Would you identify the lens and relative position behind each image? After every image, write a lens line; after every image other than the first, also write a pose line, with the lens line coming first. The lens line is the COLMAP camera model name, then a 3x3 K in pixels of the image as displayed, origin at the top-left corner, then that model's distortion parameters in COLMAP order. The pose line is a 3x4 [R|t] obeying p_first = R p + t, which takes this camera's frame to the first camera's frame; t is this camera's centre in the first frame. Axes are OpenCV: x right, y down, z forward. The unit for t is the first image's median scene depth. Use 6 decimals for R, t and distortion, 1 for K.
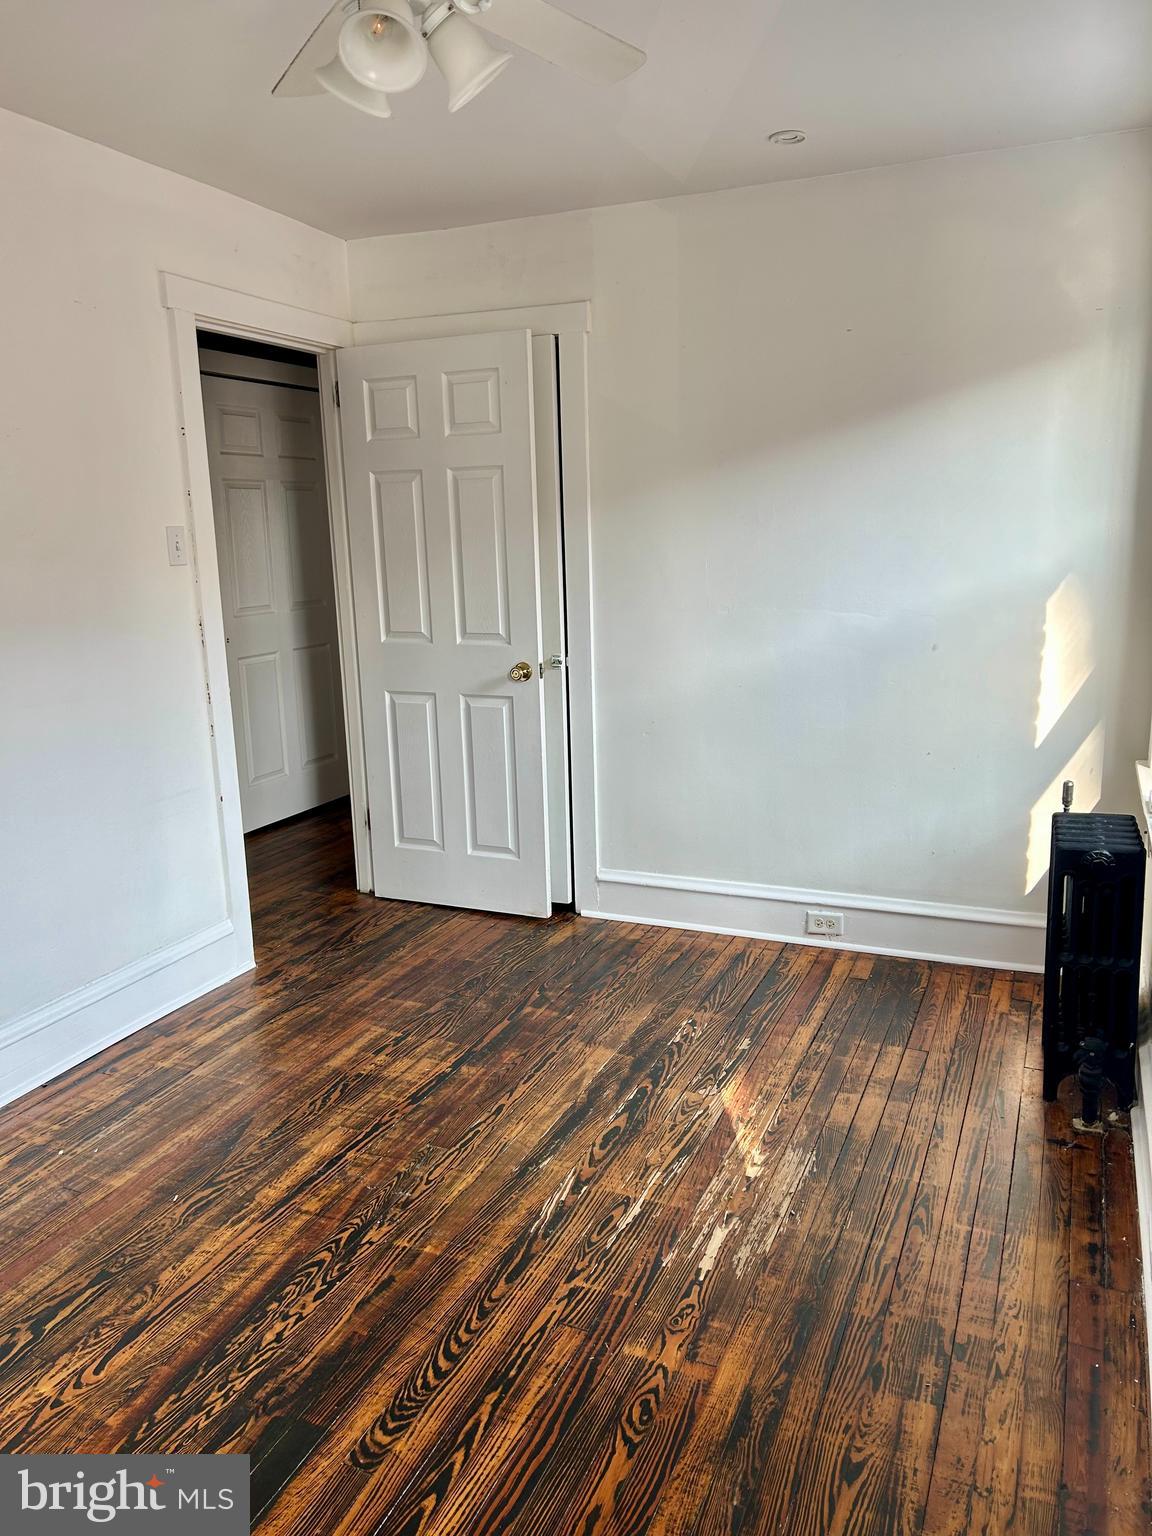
lens RADIAL K [[1159.5, 0, 574.2], [0, 1159.5, 768.1], [0, 0, 1]] dist [0.054614, -0.053691]
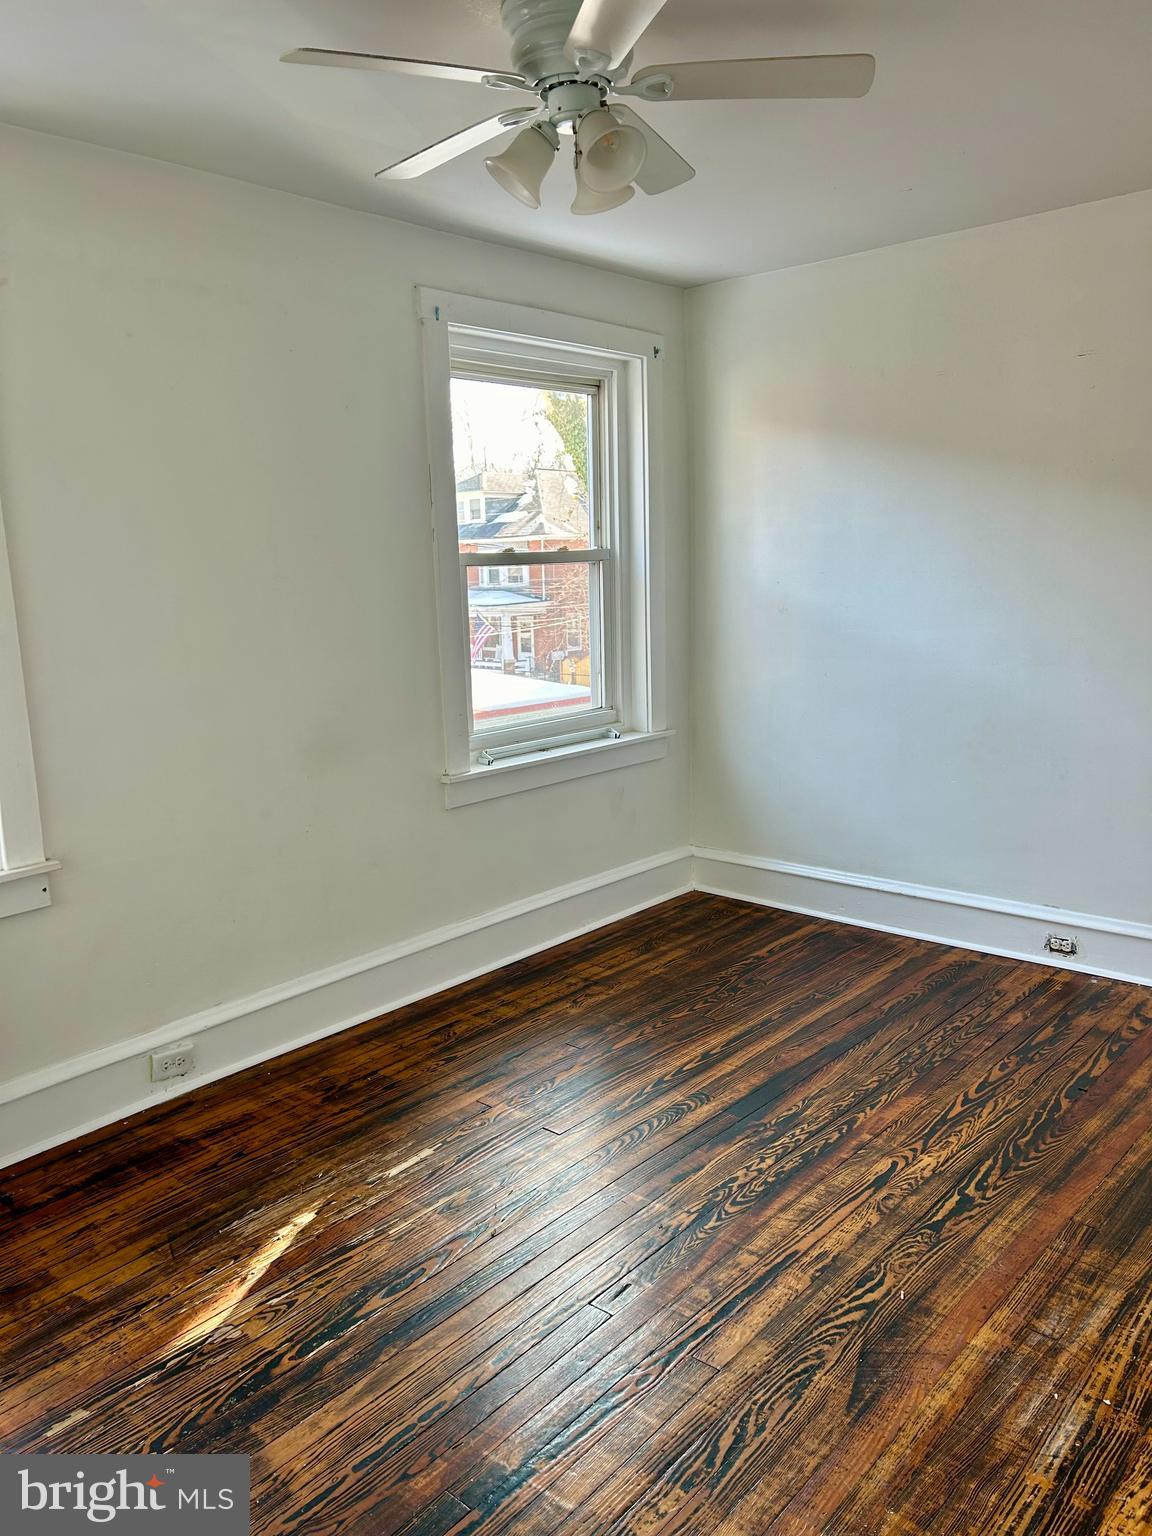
lens RADIAL K [[1159.5, 0, 575.7], [0, 1159.5, 768.3], [0, 0, 1]] dist [0.054614, -0.053691]
pose [[-0.950129, 0.001318, 0.311853, -0.402287], [0.120556, 0.923802, 0.363396, -0.366283], [-0.287611, 0.382869, -0.877890, 1.779196]]
